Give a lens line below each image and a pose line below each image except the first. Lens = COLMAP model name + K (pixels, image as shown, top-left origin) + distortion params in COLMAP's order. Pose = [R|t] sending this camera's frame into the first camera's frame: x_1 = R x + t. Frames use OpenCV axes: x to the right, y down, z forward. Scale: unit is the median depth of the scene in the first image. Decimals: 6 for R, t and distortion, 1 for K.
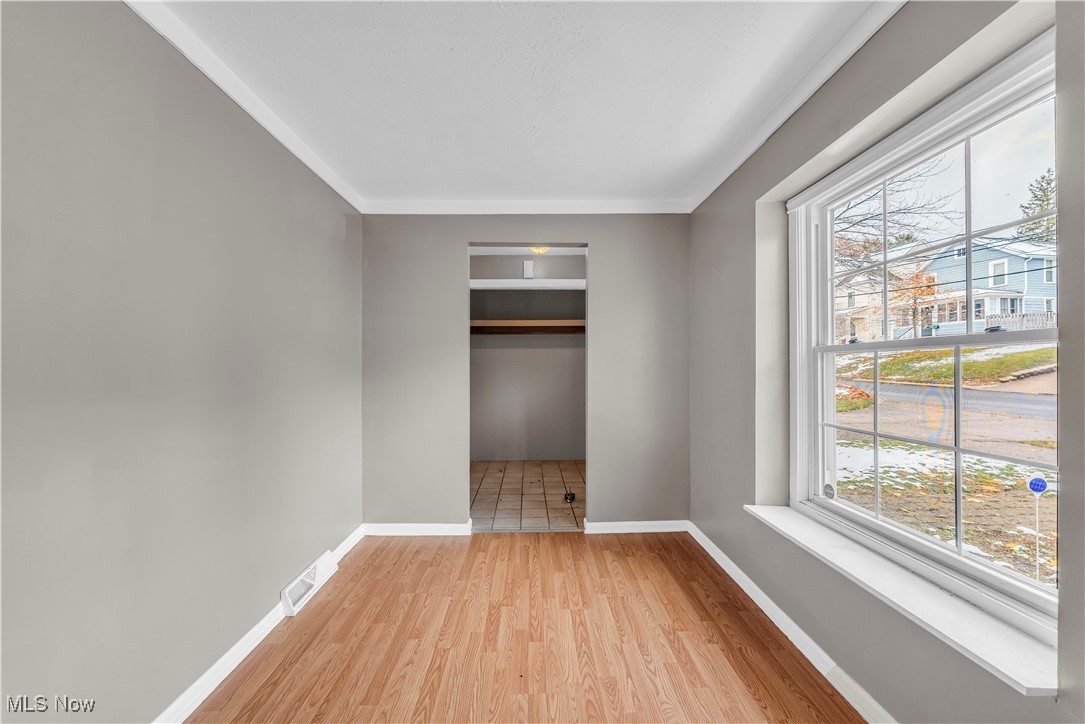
lens RADIAL K [[498.4, 0, 548.8], [0, 498.4, 368.2], [0, 0, 1]] dist [0.001935, 0.000116]
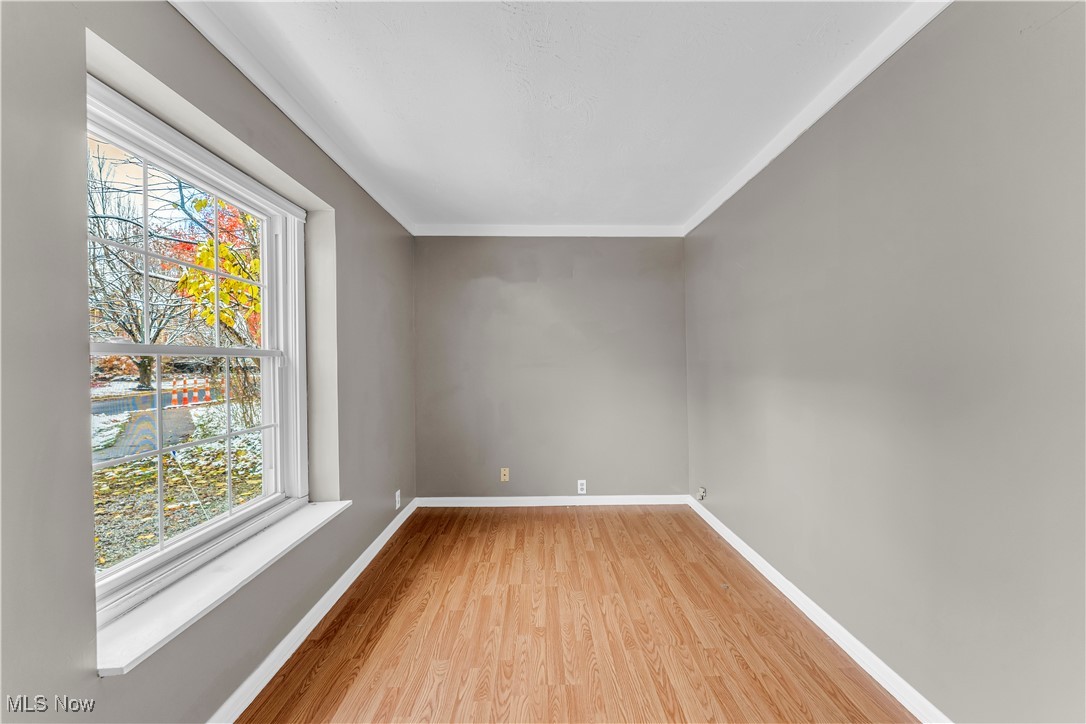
lens RADIAL K [[498.9, 0, 542.8], [0, 498.9, 364.3], [0, 0, 1]] dist [0.001935, 0.000116]
pose [[-0.999413, 0.018457, 0.028867, -0.036232], [0.018513, 0.999827, 0.001680, -0.009114], [-0.028831, 0.002214, -0.999582, 1.999441]]
